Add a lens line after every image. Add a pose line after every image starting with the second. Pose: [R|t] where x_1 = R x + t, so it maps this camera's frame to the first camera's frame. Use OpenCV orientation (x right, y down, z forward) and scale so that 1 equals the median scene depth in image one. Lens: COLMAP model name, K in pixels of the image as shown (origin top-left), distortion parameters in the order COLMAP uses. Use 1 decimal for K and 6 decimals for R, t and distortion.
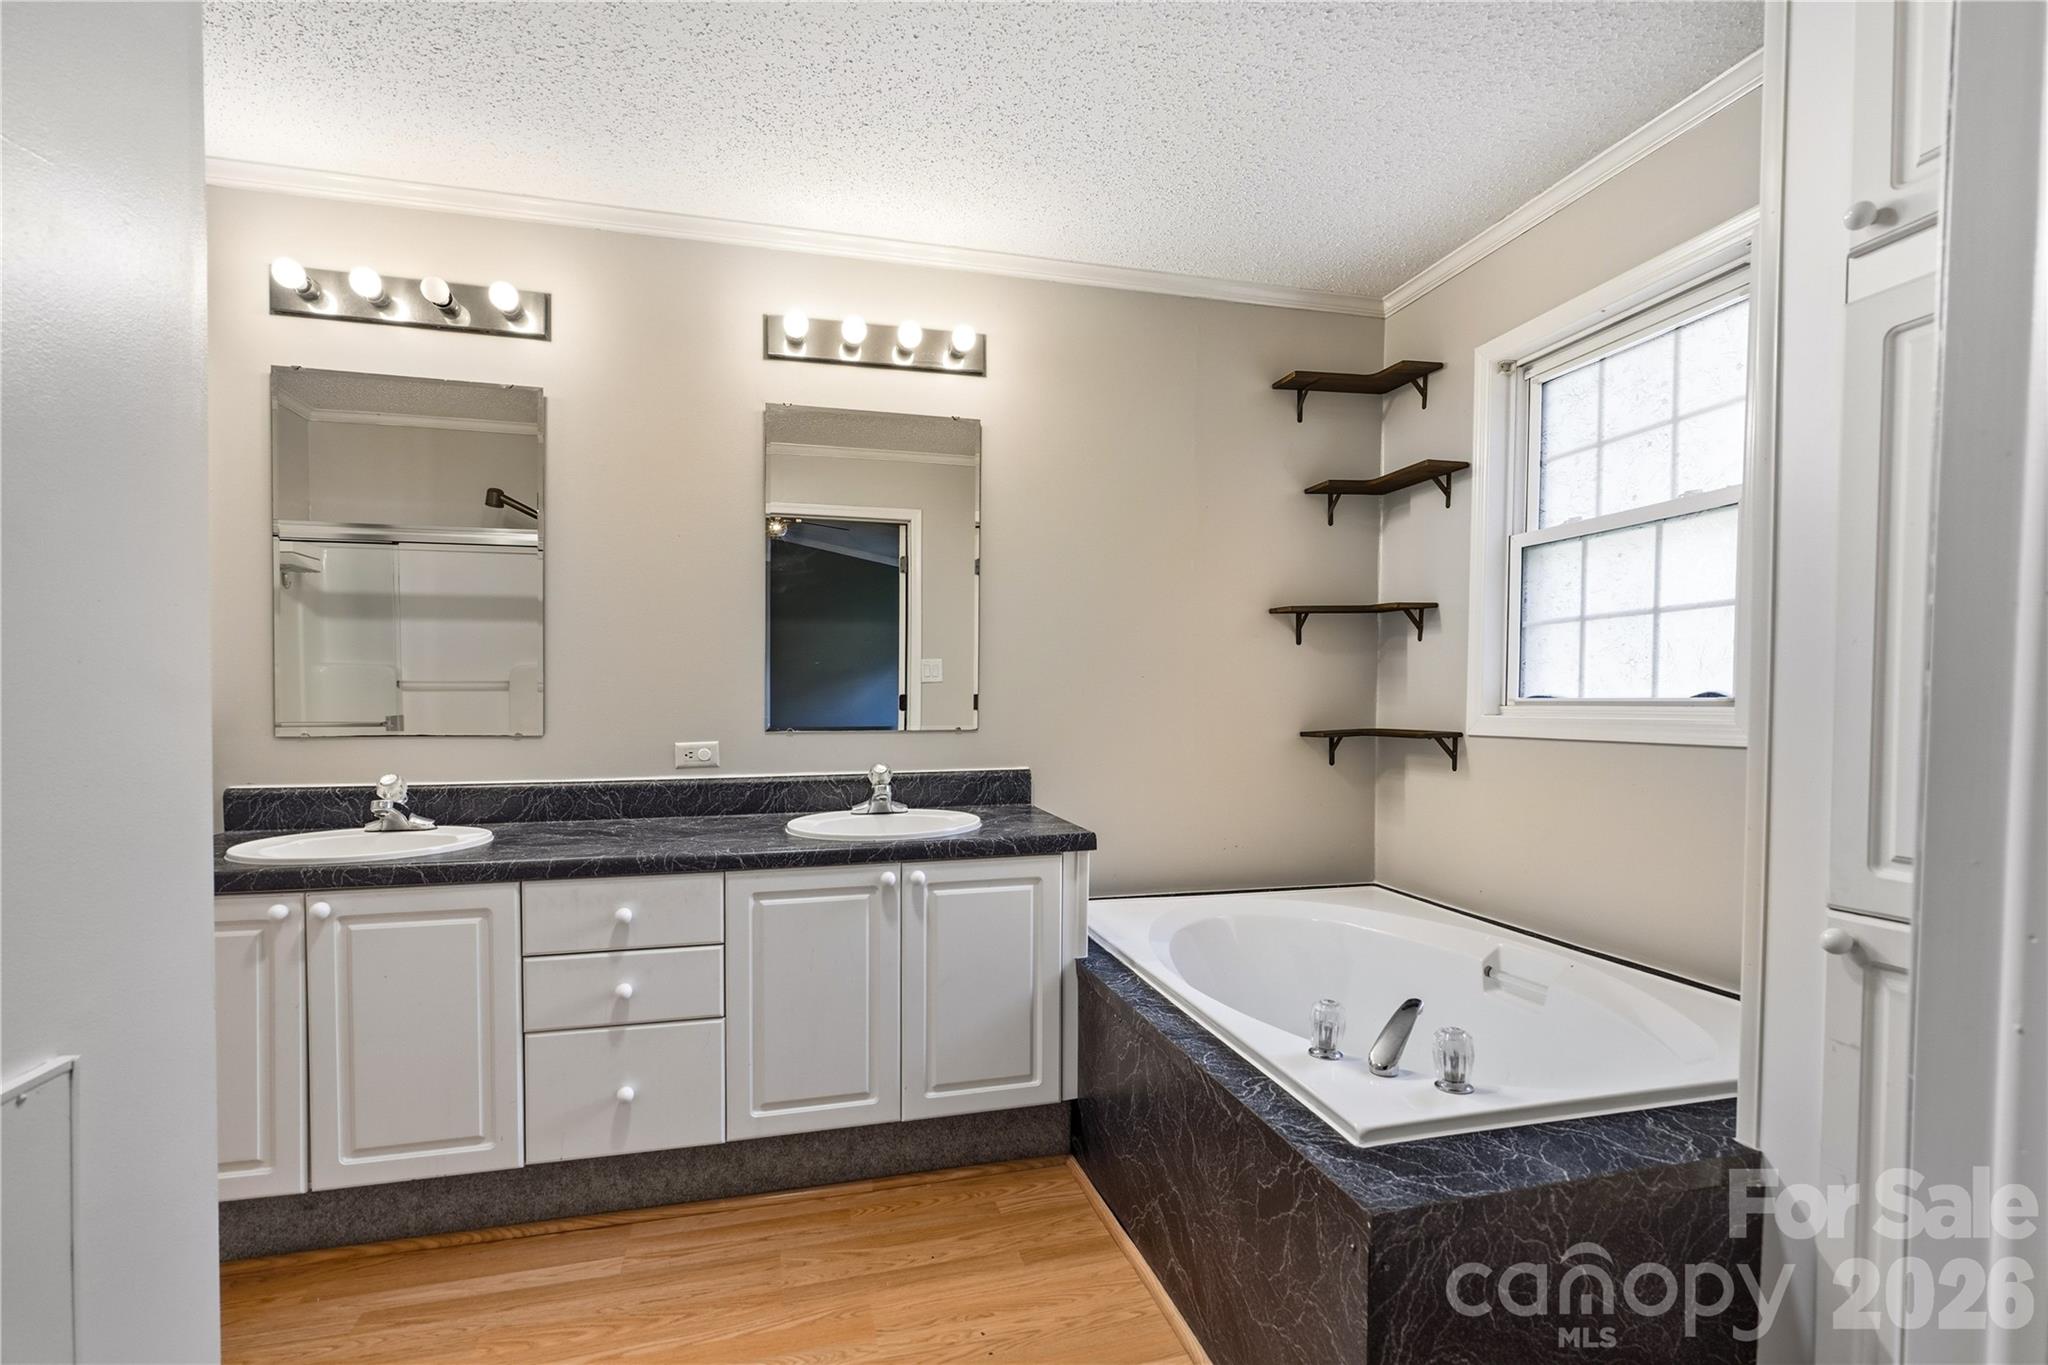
lens RADIAL K [[938.7, 0, 1025.1], [0, 938.7, 694.4], [0, 0, 1]] dist [-0.000612, 0.000012]
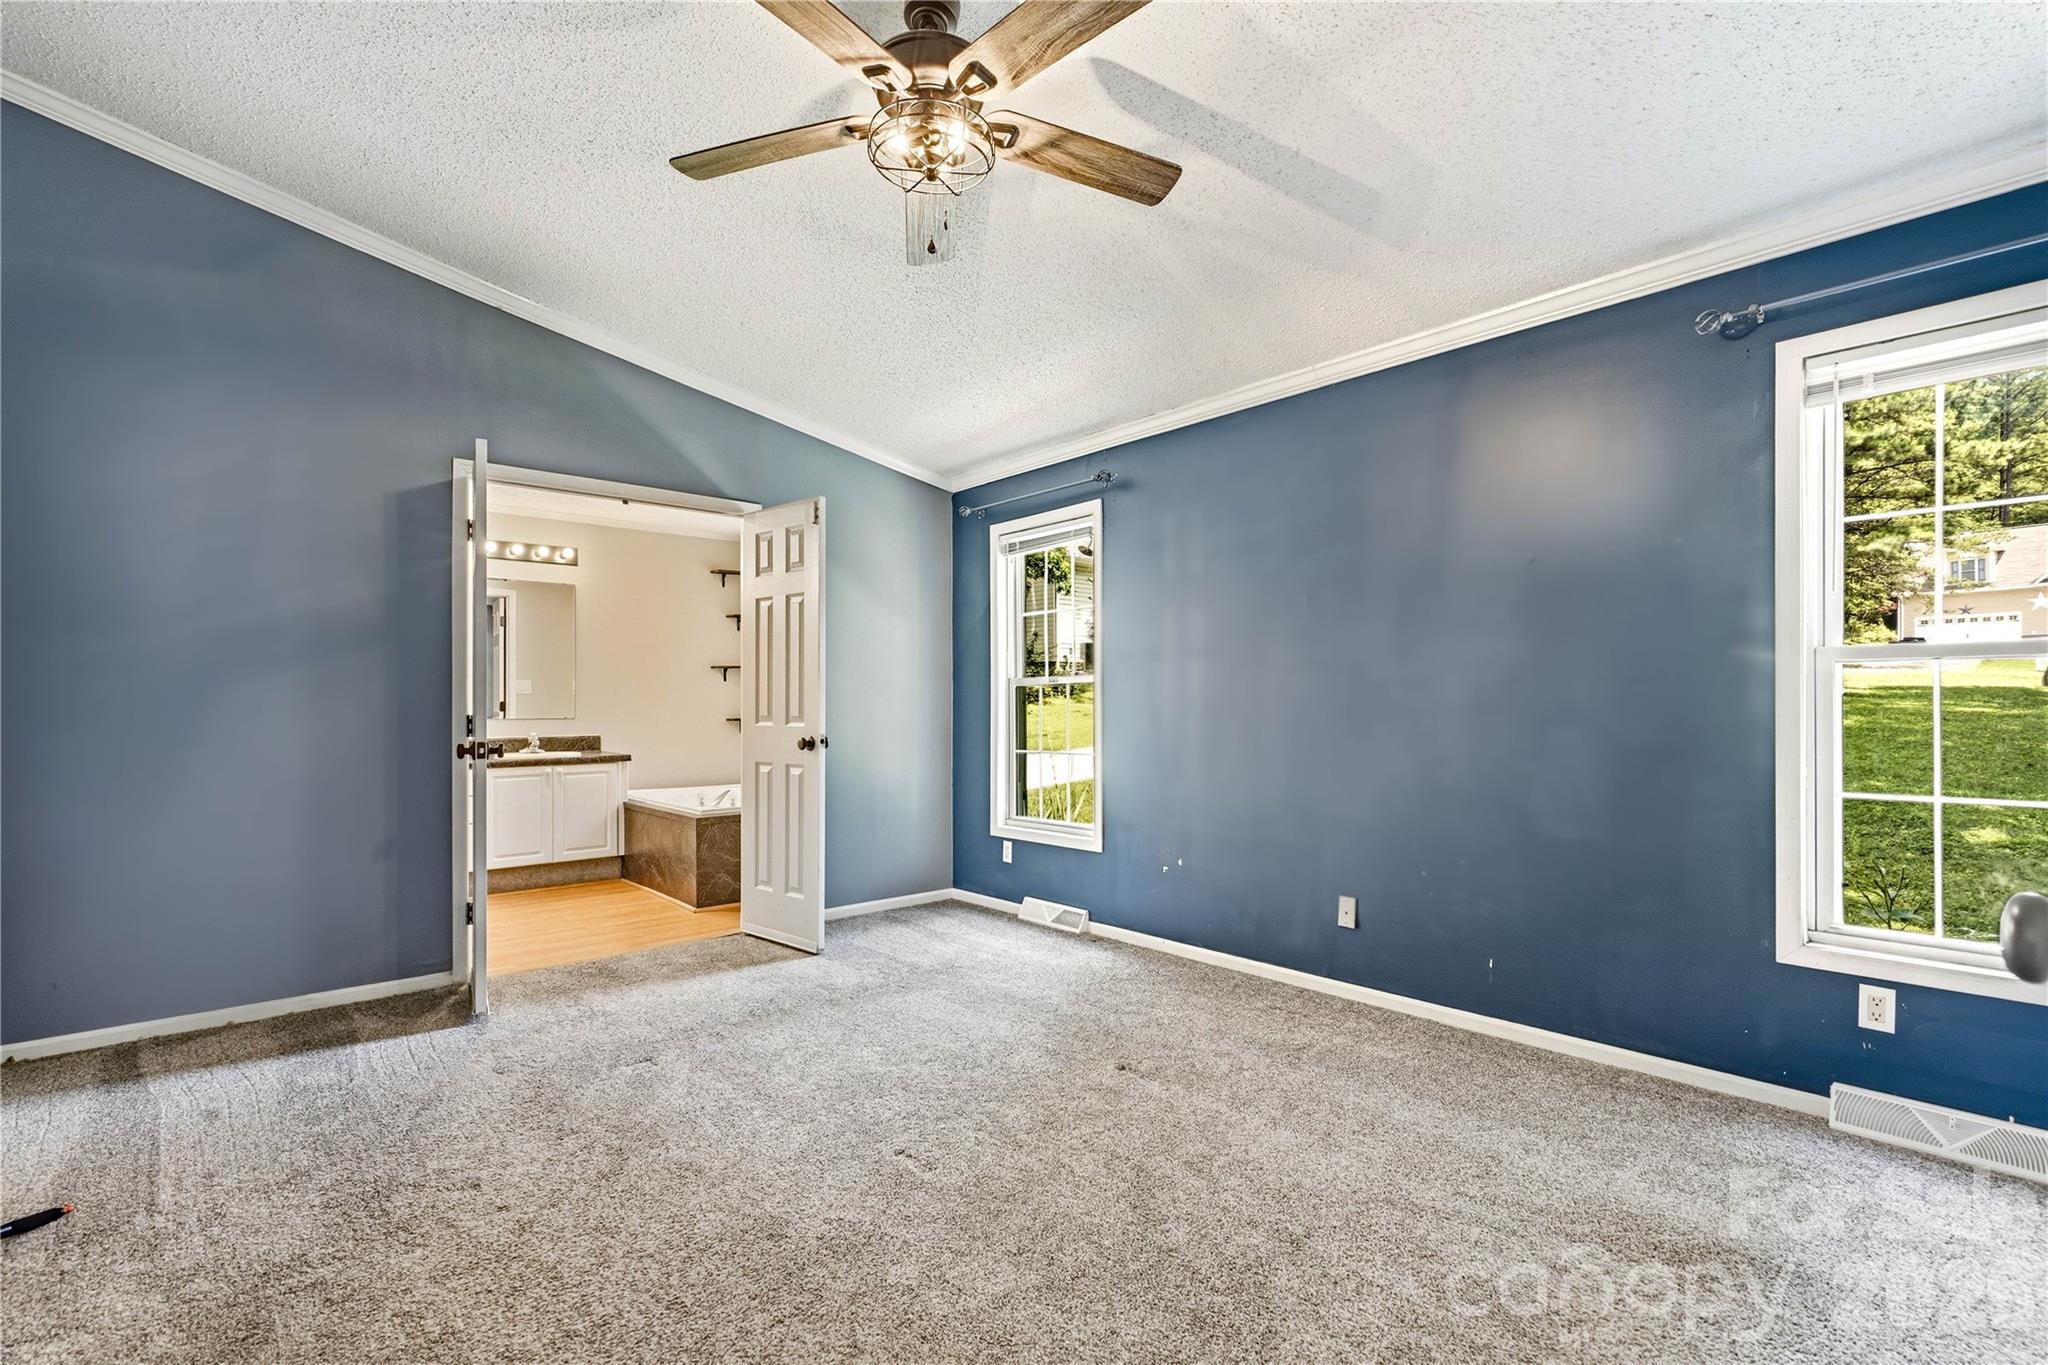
lens RADIAL K [[938.7, 0, 1024.0], [0, 938.7, 698.3], [0, 0, 1]] dist [-0.000612, 0.000012]
pose [[0.894194, -0.010205, 0.447563, -0.113881], [0.012543, 0.999919, -0.002260, 0.008402], [-0.447503, 0.007635, 0.894250, -1.839559]]
